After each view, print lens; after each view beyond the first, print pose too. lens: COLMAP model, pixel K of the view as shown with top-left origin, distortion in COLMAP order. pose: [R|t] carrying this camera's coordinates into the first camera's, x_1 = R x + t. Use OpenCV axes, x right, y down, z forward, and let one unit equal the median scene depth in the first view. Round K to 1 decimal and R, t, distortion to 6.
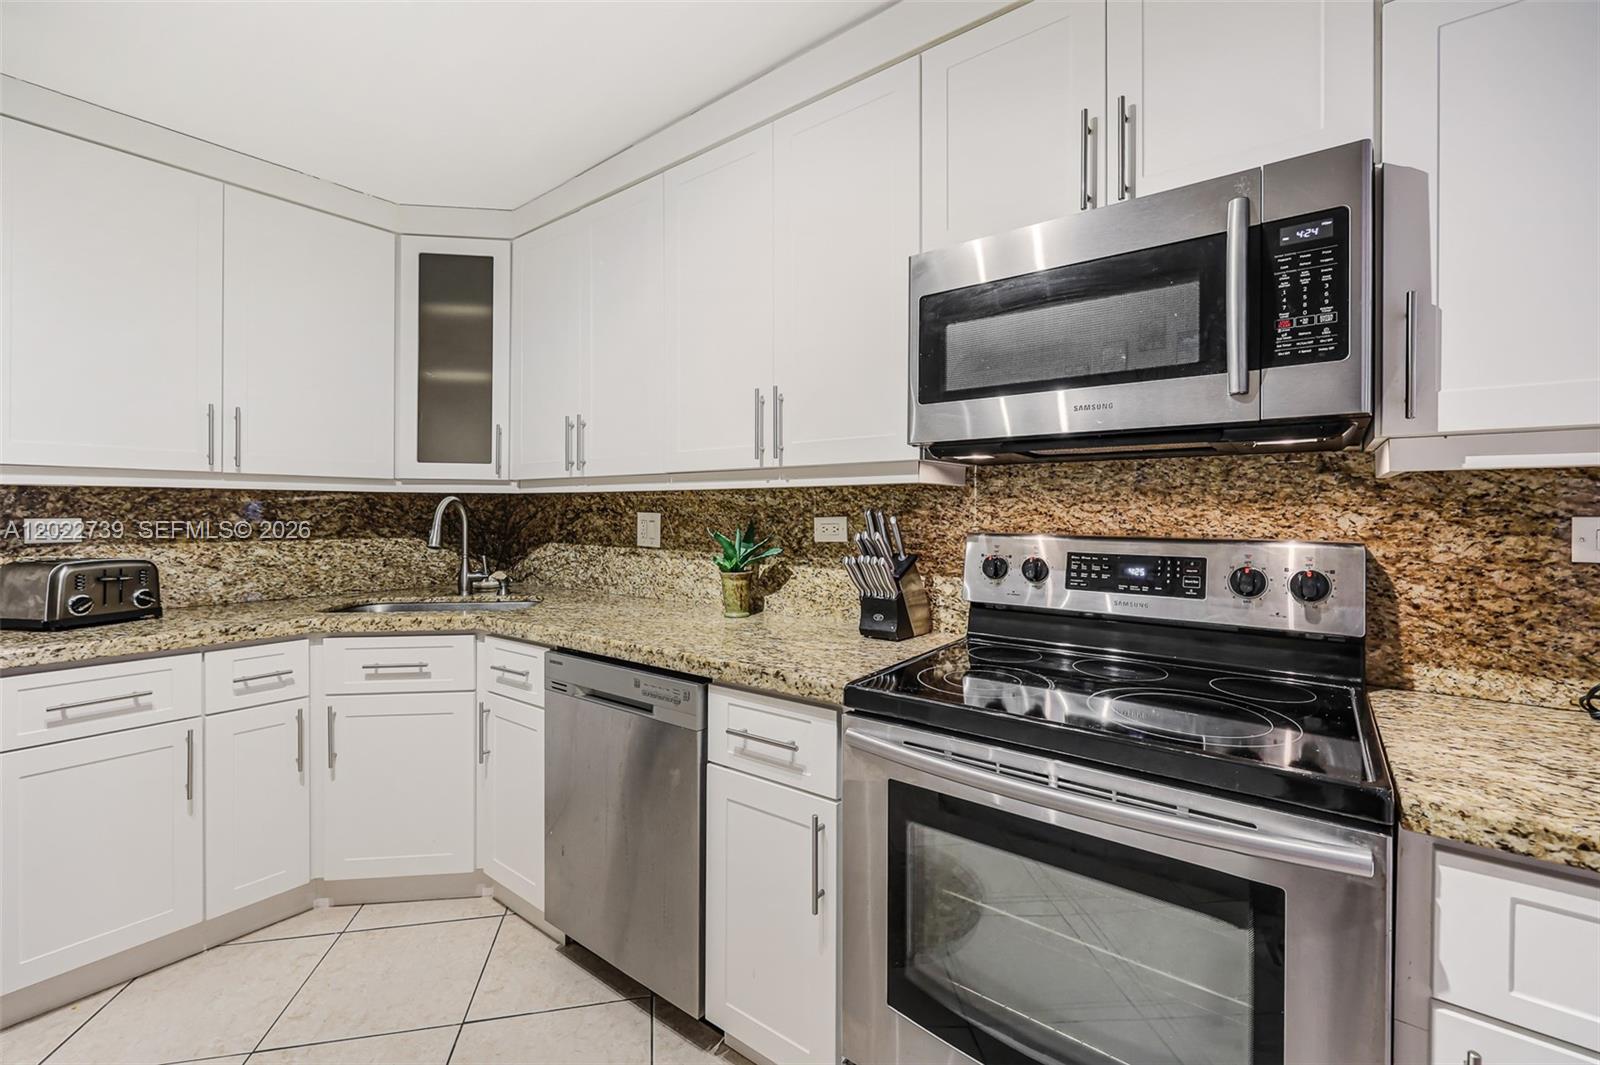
lens RADIAL K [[682.8, 0, 785.3], [0, 682.8, 527.4], [0, 0, 1]] dist [0.002690, -0.000097]
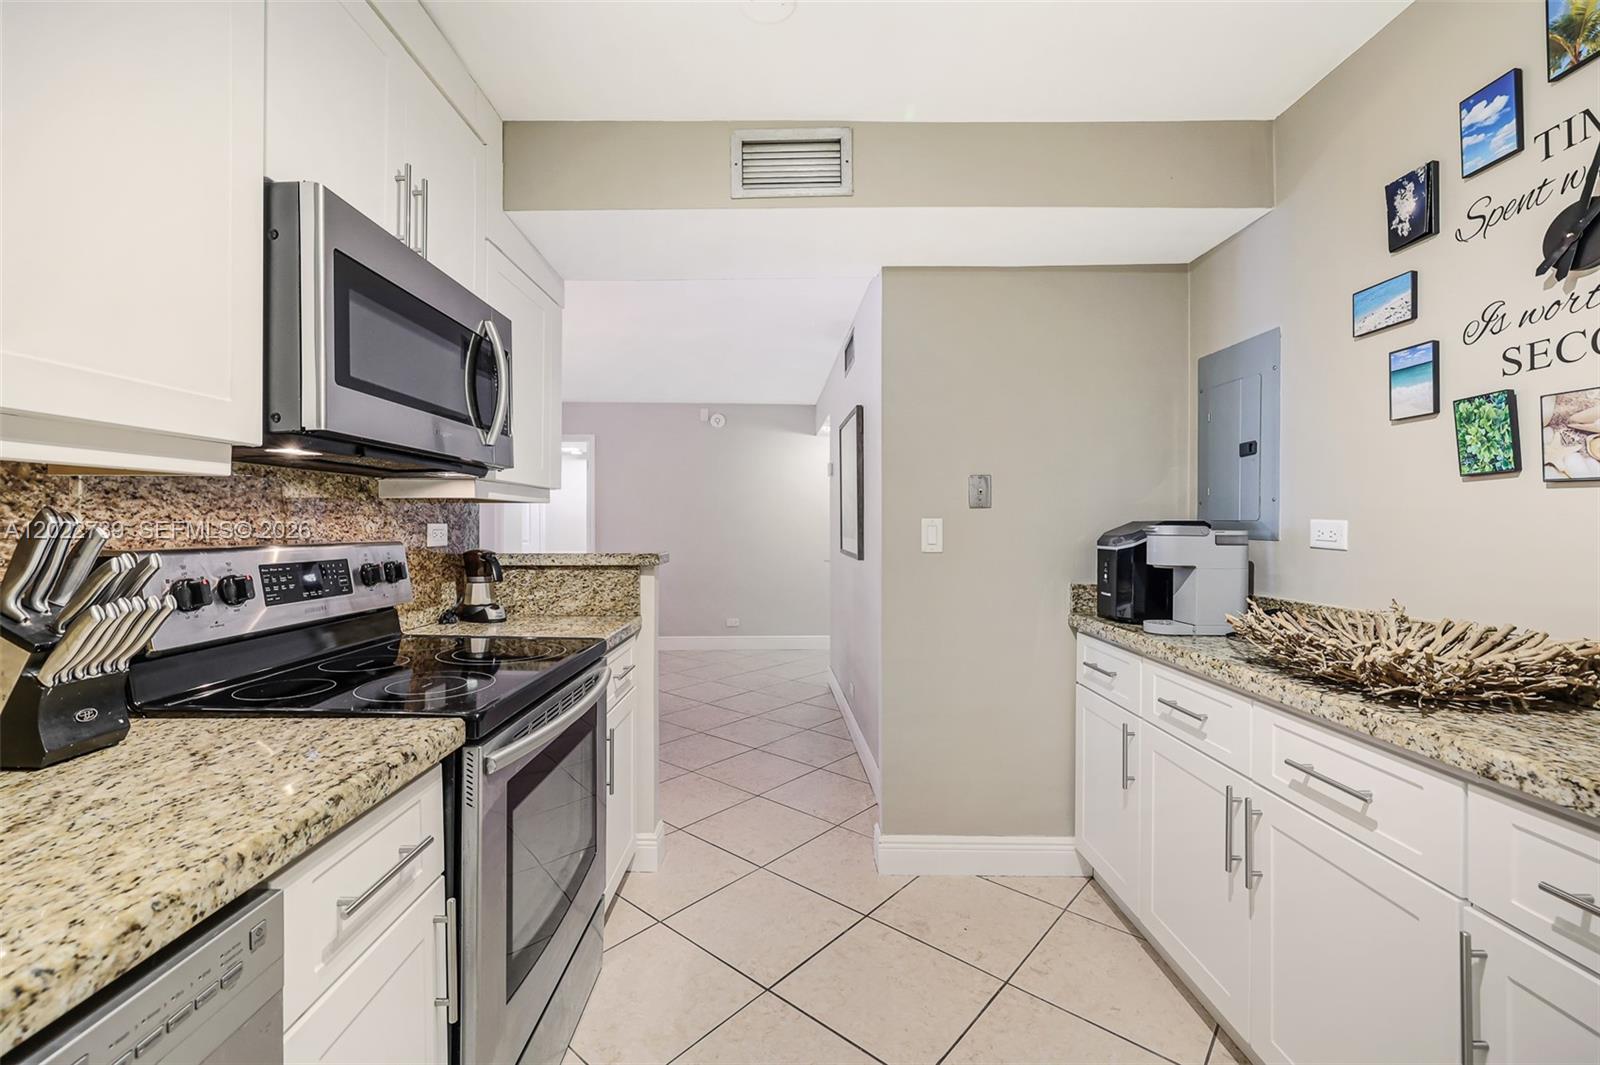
lens RADIAL K [[682.8, 0, 785.3], [0, 682.8, 527.4], [0, 0, 1]] dist [0.002690, -0.000097]
pose [[-0.609872, -0.007345, 0.792466, -0.722048], [0.015541, 0.999654, 0.021225, -0.021520], [-0.792348, 0.025260, -0.609547, 1.024319]]
